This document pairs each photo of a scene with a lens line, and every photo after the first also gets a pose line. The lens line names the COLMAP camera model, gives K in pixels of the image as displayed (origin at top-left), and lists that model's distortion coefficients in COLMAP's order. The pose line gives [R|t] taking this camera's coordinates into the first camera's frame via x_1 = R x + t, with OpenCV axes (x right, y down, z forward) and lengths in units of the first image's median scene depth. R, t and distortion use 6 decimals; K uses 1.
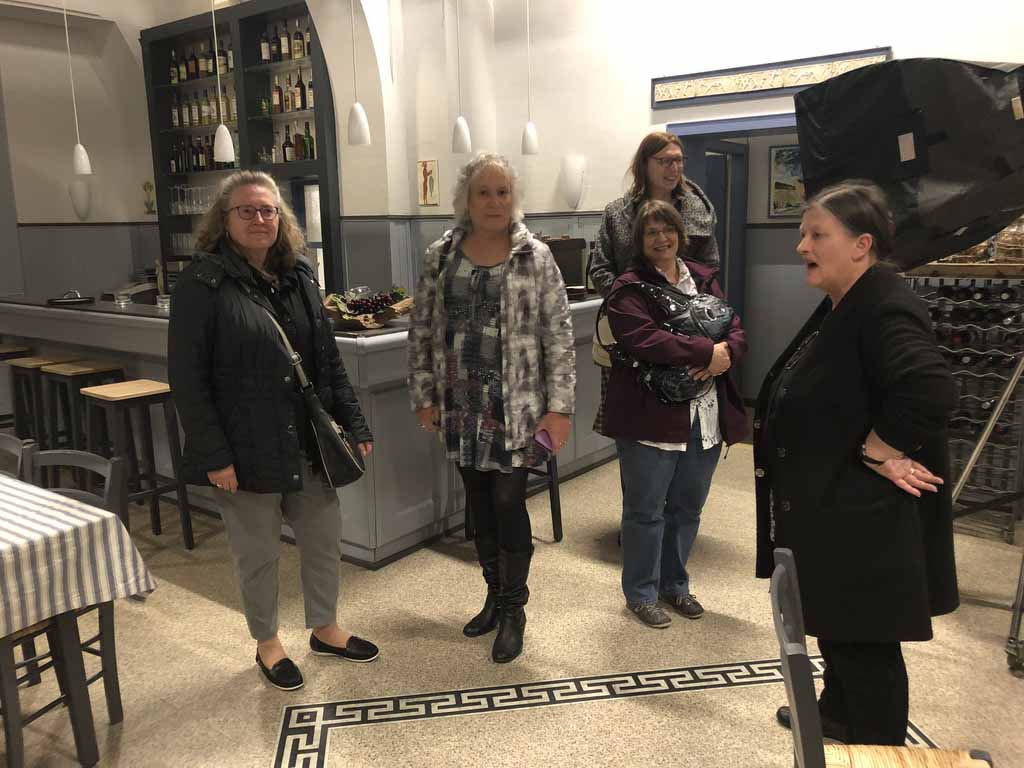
lens RADIAL K [[849.6, 0, 515.0], [0, 849.6, 381.7], [0, 0, 1]] dist [0.019921, -0.029907]
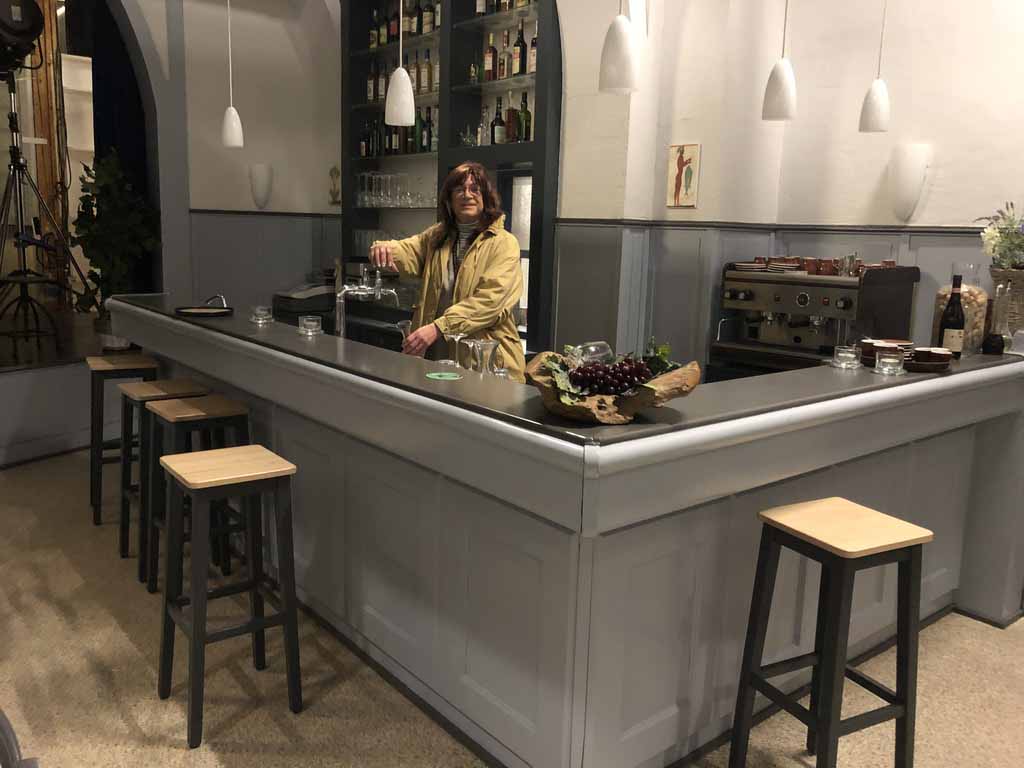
lens RADIAL K [[849.6, 0, 510.5], [0, 849.6, 381.8], [0, 0, 1]] dist [0.019921, -0.029907]
pose [[0.970684, 0.088531, -0.223461, -0.063793], [-0.089733, 0.995954, 0.004793, -0.049567], [0.222982, 0.015399, 0.974701, 0.259271]]
